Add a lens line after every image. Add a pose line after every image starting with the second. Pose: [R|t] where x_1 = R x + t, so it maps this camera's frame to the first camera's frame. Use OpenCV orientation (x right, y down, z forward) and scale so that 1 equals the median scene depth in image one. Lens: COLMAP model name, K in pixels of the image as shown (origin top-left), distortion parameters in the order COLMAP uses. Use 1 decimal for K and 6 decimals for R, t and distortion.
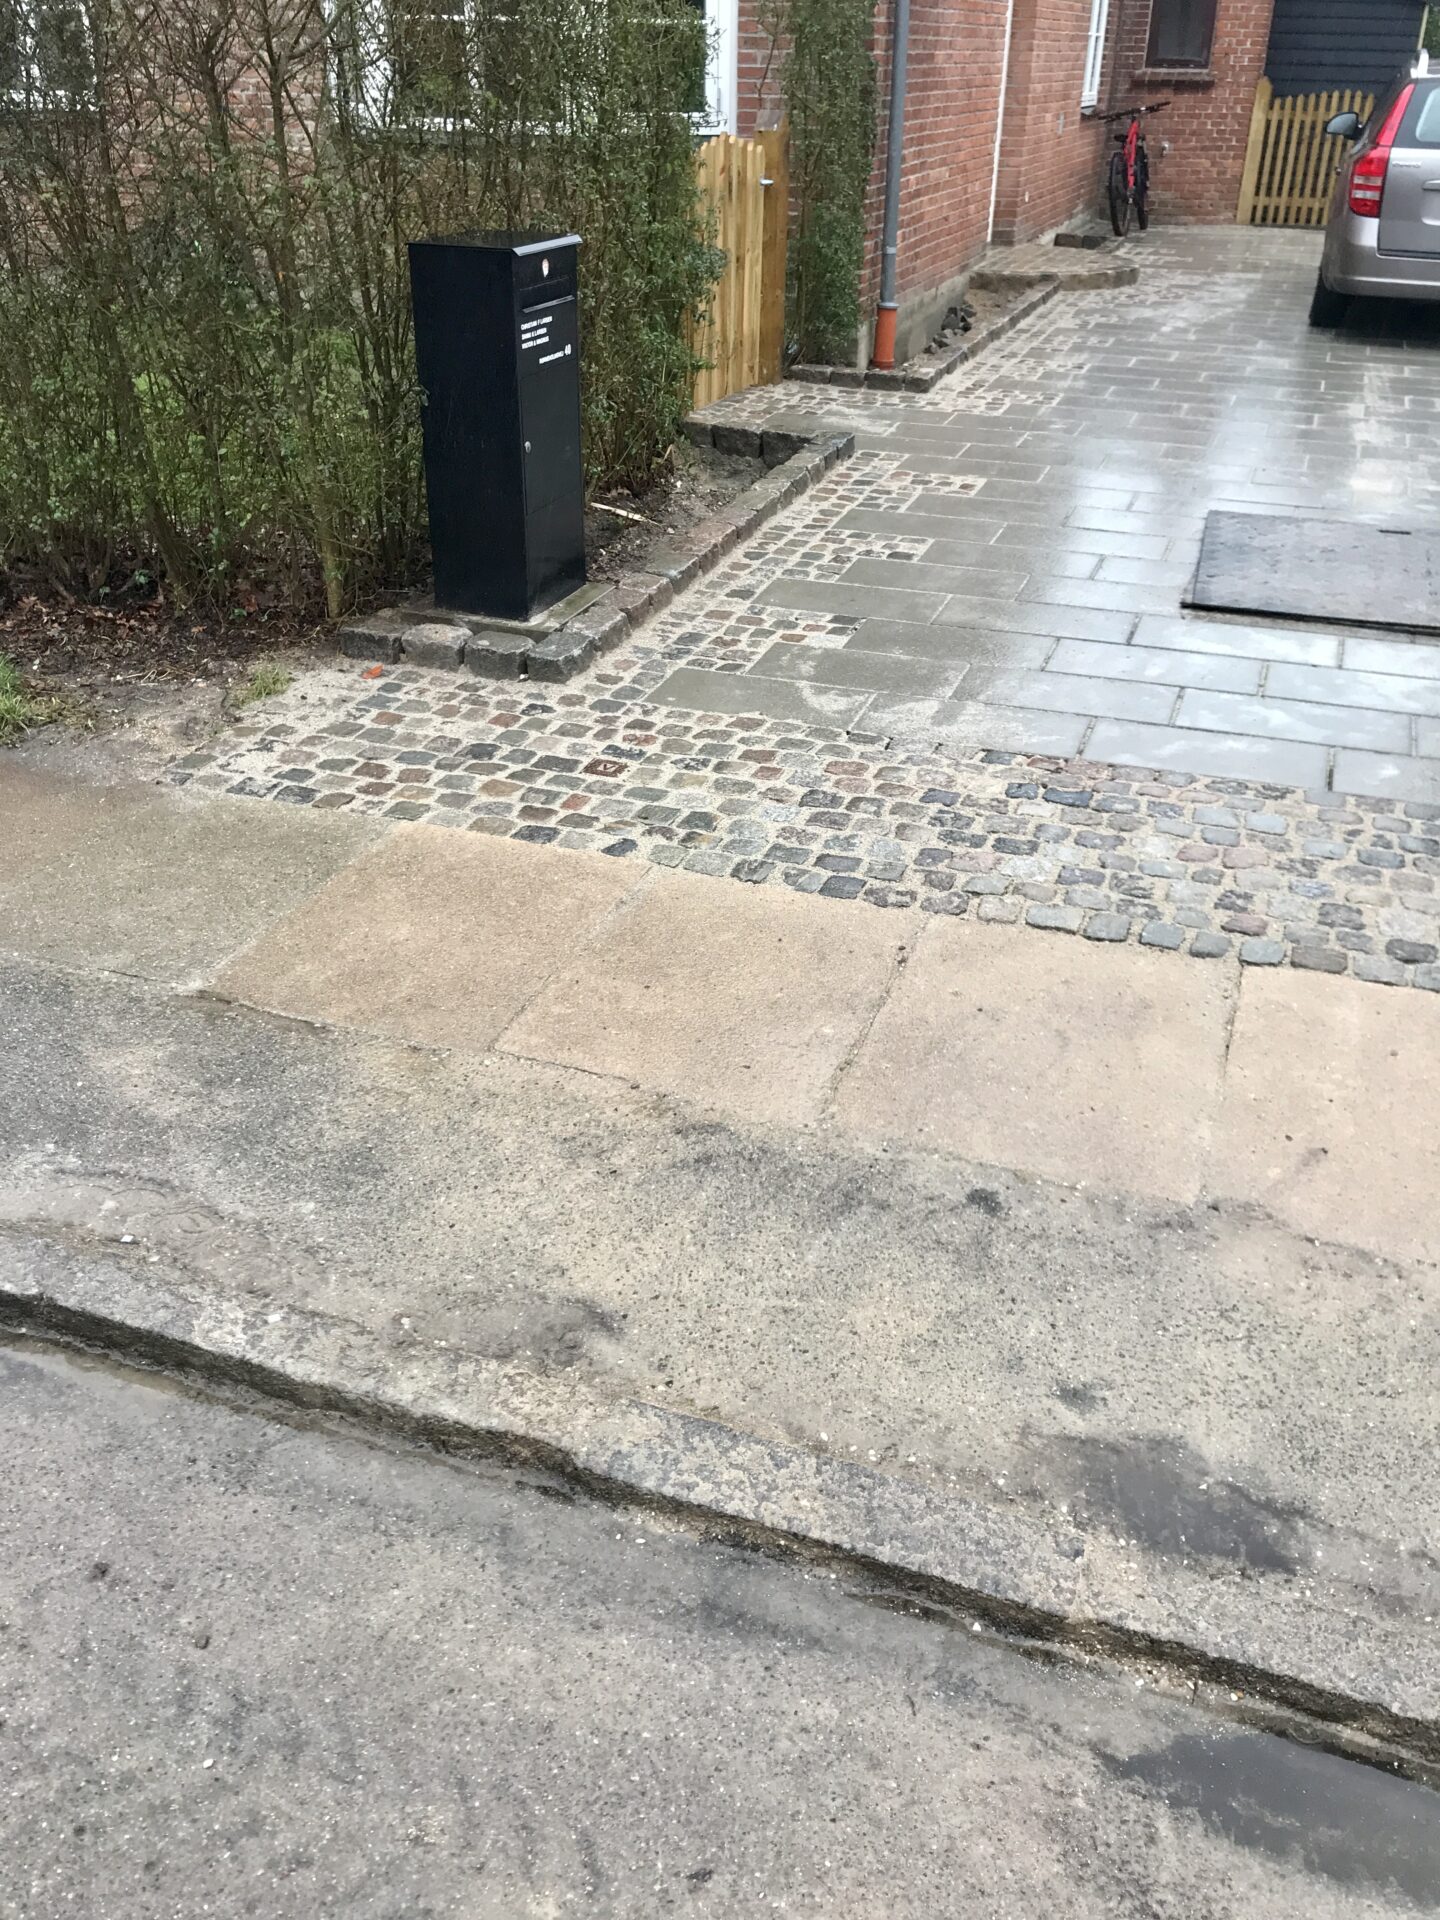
lens RADIAL K [[1596.7, 0, 720.0], [0, 1596.7, 960.0], [0, 0, 1]] dist [0.063150, -0.098134]
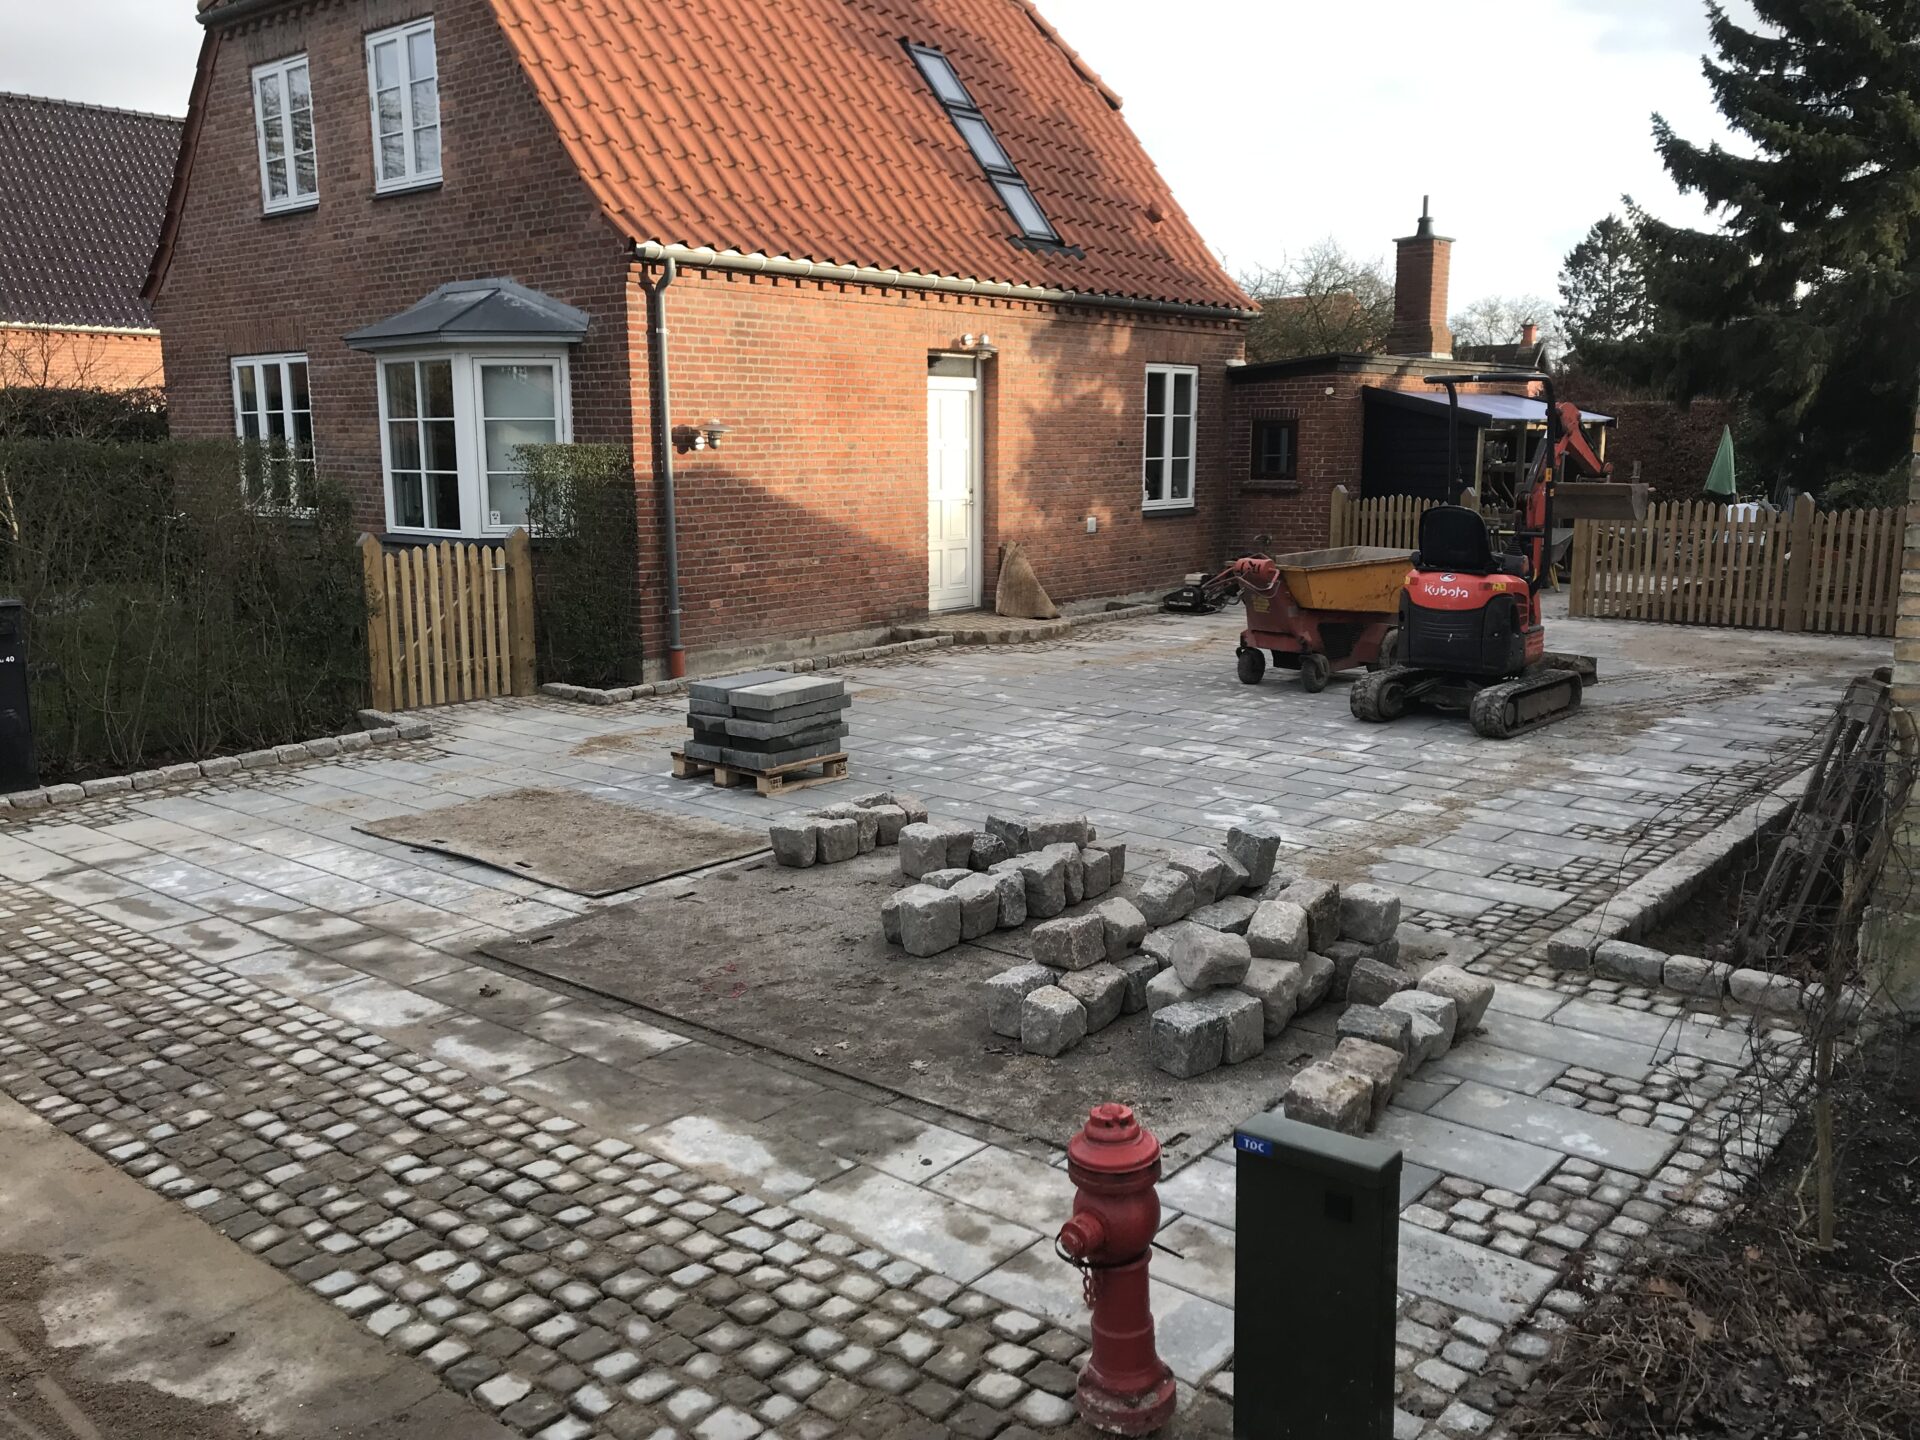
lens RADIAL K [[1558.0, 0, 923.8], [0, 1558.0, 762.8], [0, 0, 1]] dist [0.017917, 0.020769]
pose [[0.935337, 0.054982, -0.349459, 1.494161], [-0.160102, 0.946682, -0.279572, 0.064613], [0.315455, 0.317443, 0.894270, -0.219580]]
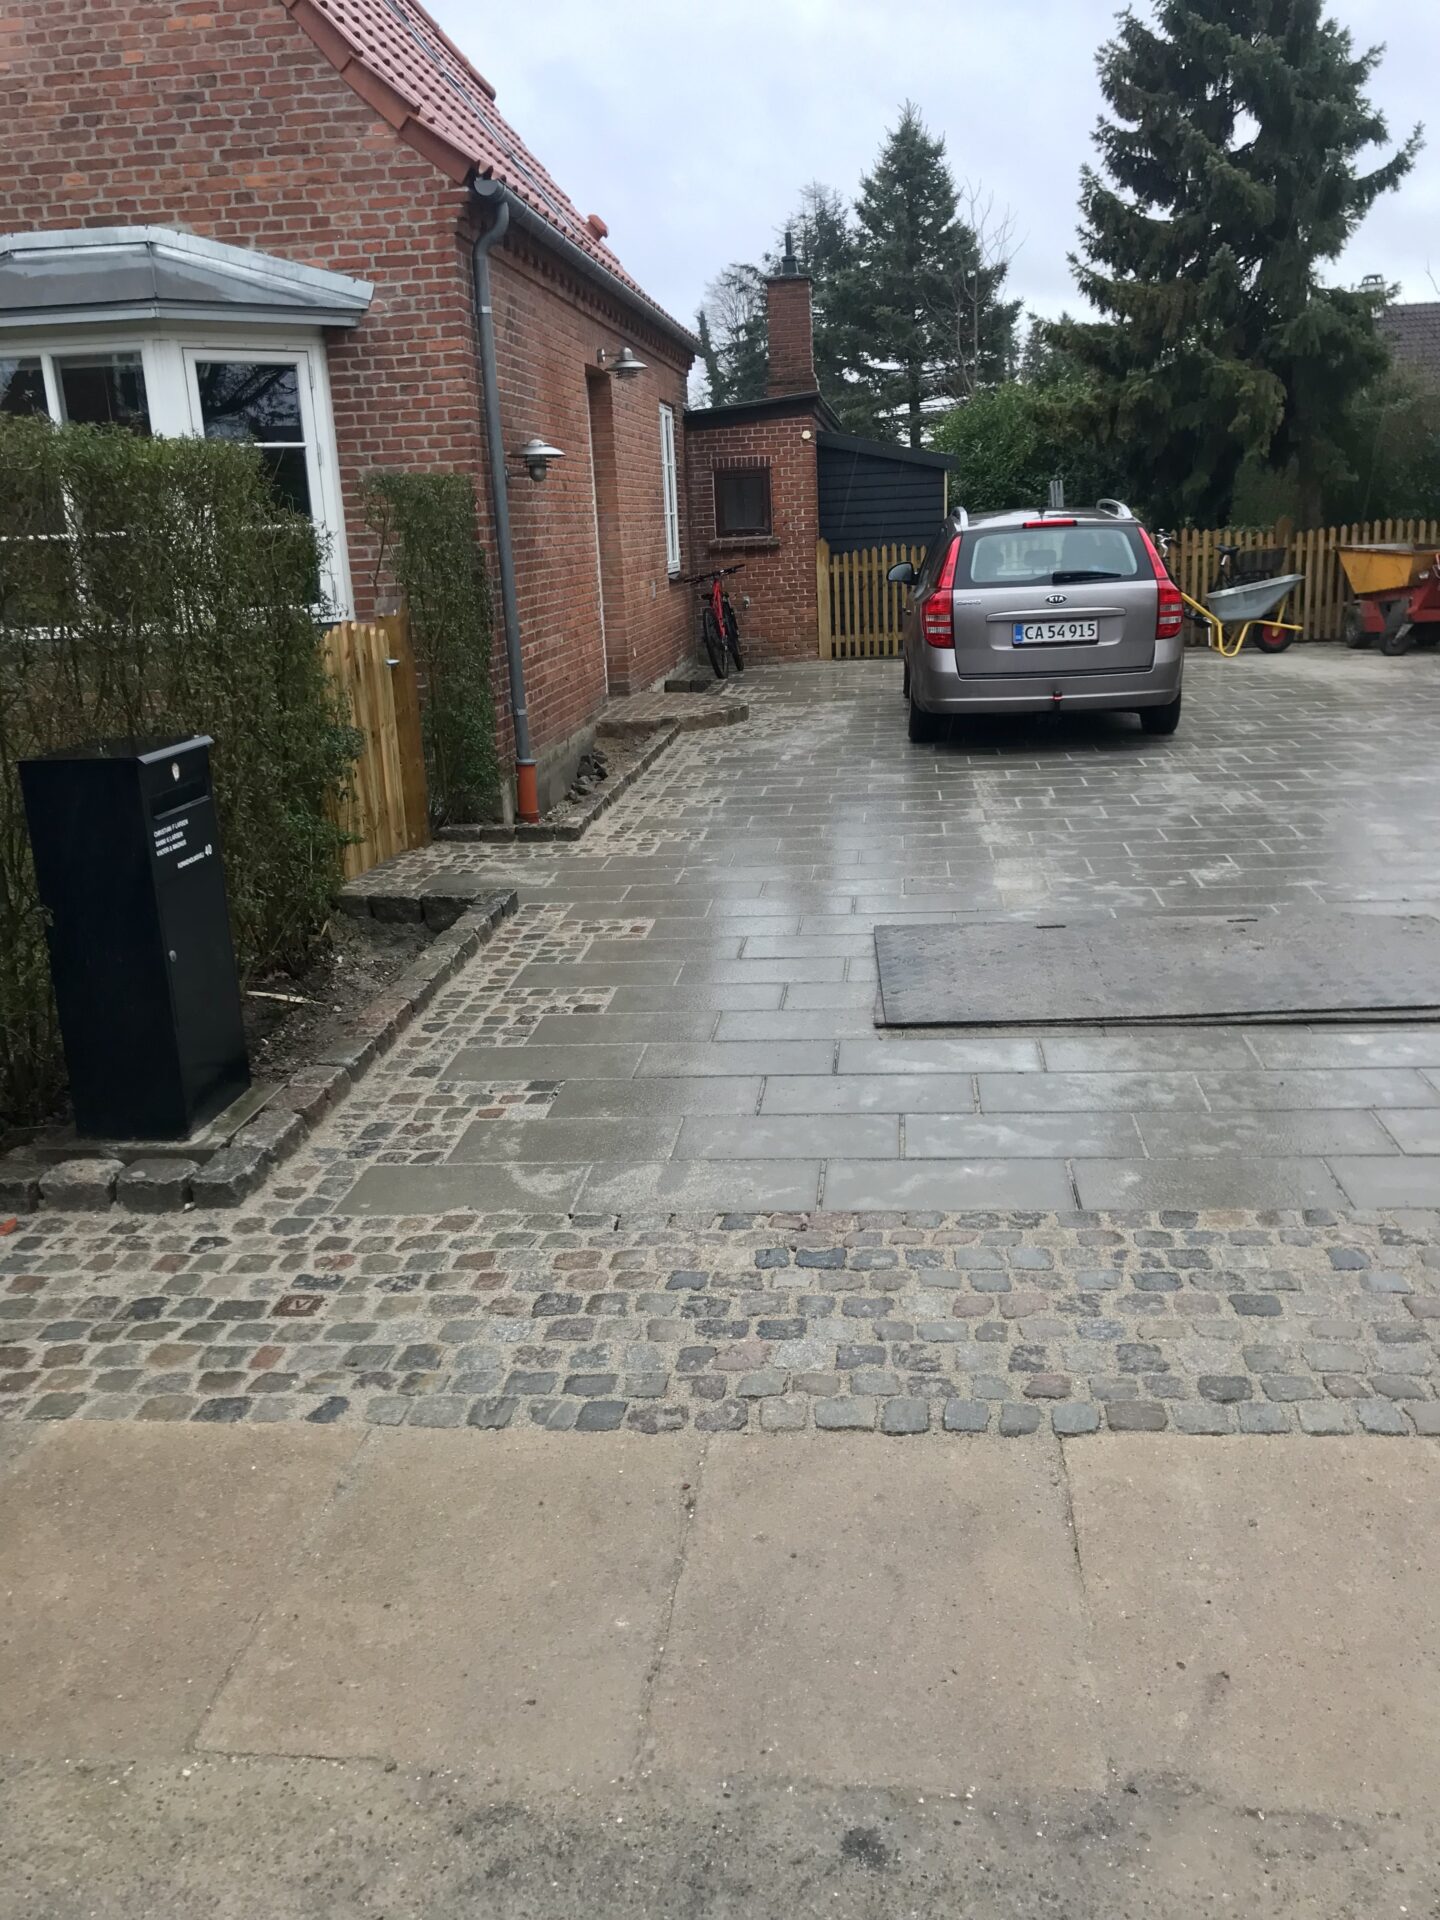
lens RADIAL K [[1595.0, 0, 731.2], [0, 1595.0, 956.3], [0, 0, 1]] dist [0.033902, -0.002766]
pose [[0.968712, -0.116972, 0.218893, -0.011093], [0.168230, 0.957907, -0.232620, -0.051943], [-0.182469, 0.262166, 0.947615, 0.078542]]
